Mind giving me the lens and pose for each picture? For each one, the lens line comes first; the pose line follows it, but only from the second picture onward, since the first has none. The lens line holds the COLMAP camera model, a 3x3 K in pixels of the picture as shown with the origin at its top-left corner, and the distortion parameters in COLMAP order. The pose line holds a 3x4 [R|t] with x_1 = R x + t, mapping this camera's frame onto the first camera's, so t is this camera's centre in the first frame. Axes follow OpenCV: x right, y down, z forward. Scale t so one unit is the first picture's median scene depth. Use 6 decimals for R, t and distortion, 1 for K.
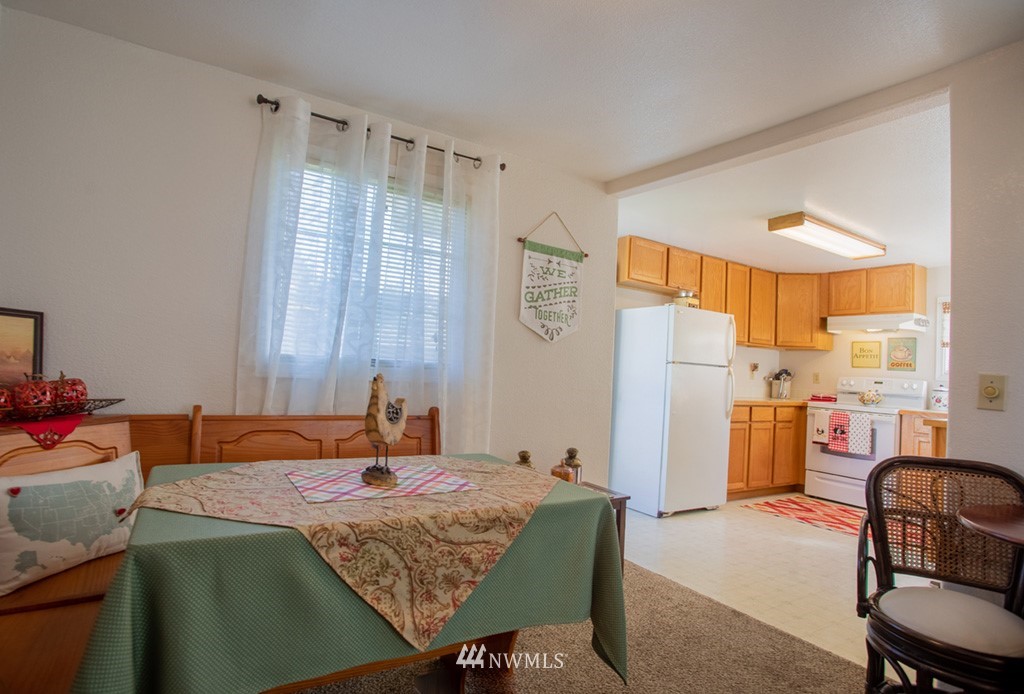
lens RADIAL K [[539.7, 0, 497.1], [0, 539.7, 349.2], [0, 0, 1]] dist [-0.073073, 0.042645]
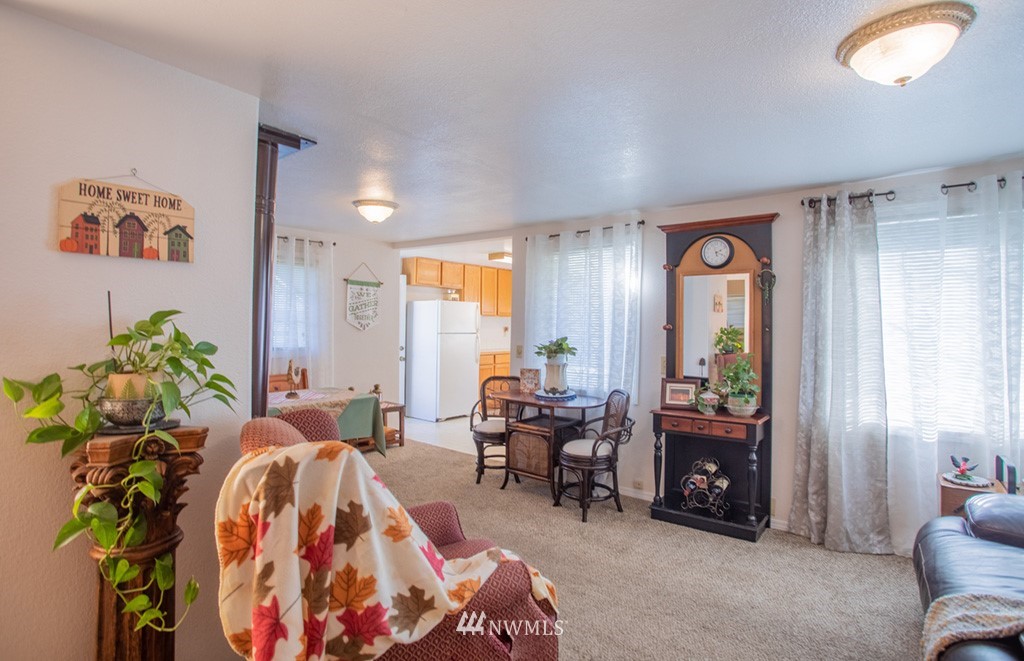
lens RADIAL K [[503.8, 0, 512.0], [0, 503.8, 330.5], [0, 0, 1]] dist [-0.051401, 0.000629]
pose [[0.943011, -0.040997, 0.330226, 0.003520], [0.021556, 0.997823, 0.062322, -0.068974], [-0.332062, -0.051652, 0.941842, -0.526477]]
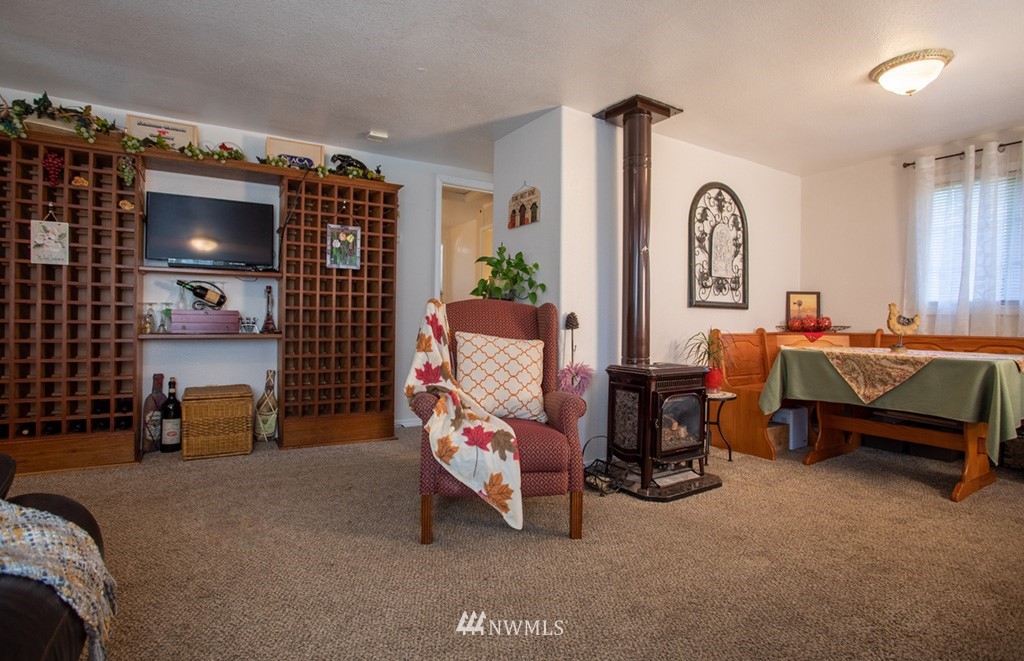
lens RADIAL K [[503.8, 0, 512.0], [0, 503.8, 330.5], [0, 0, 1]] dist [-0.051401, 0.000629]
pose [[0.016452, -0.029269, -0.999436, 0.521517], [0.024928, 0.999273, -0.028854, 0.052493], [0.999554, -0.024439, 0.017170, -0.183530]]
